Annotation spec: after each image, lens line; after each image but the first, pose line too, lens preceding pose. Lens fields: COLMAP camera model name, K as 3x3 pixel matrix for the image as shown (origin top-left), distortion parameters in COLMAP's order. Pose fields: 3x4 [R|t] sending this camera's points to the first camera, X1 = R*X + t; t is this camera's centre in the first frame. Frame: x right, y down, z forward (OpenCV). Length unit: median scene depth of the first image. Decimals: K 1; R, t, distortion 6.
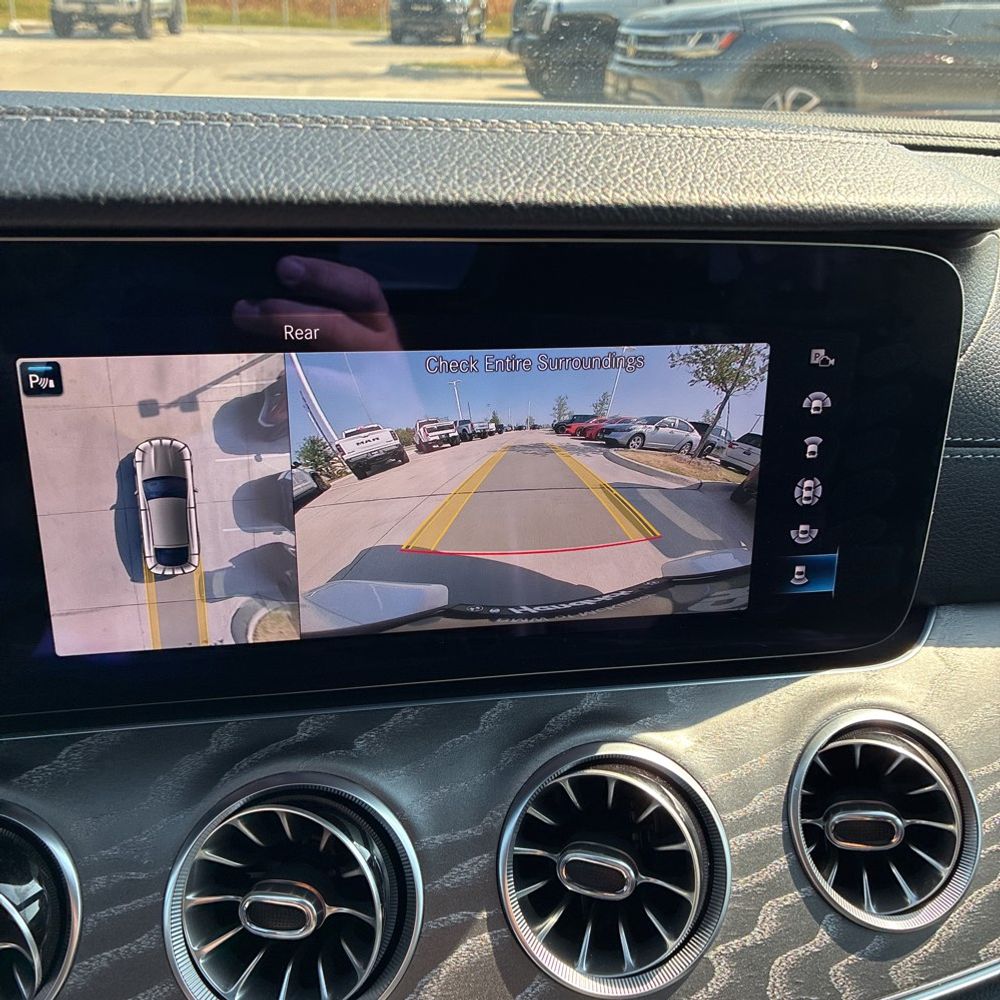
lens RADIAL K [[1073.4, 0, 500.0], [0, 1073.4, 500.0], [0, 0, 1]] dist [0.007536, -0.001672]
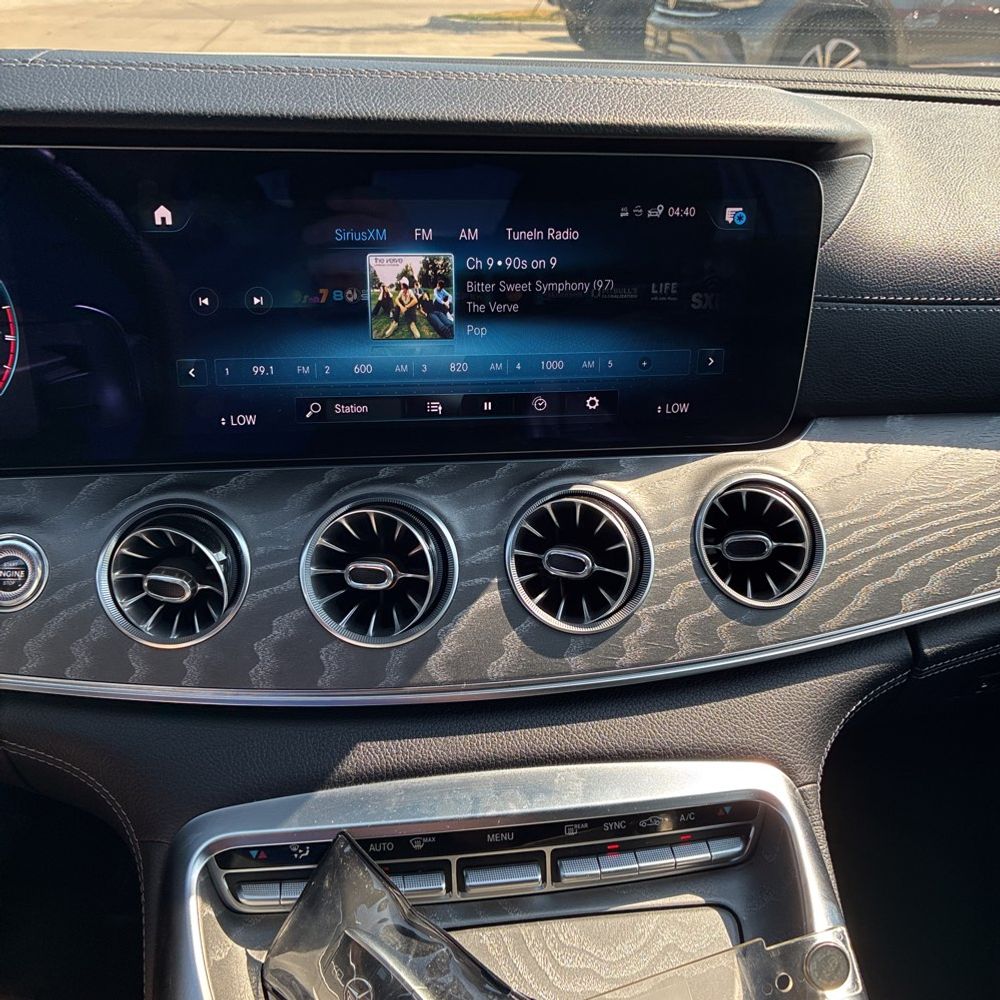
lens RADIAL K [[1042.5, 0, 500.0], [0, 1042.5, 500.0], [0, 0, 1]] dist [0.048751, -0.023367]
pose [[0.999373, 0.012004, -0.033317, 0.040117], [-0.010468, 0.998891, 0.045913, 0.186004], [0.033832, -0.045535, 0.998390, -0.525792]]
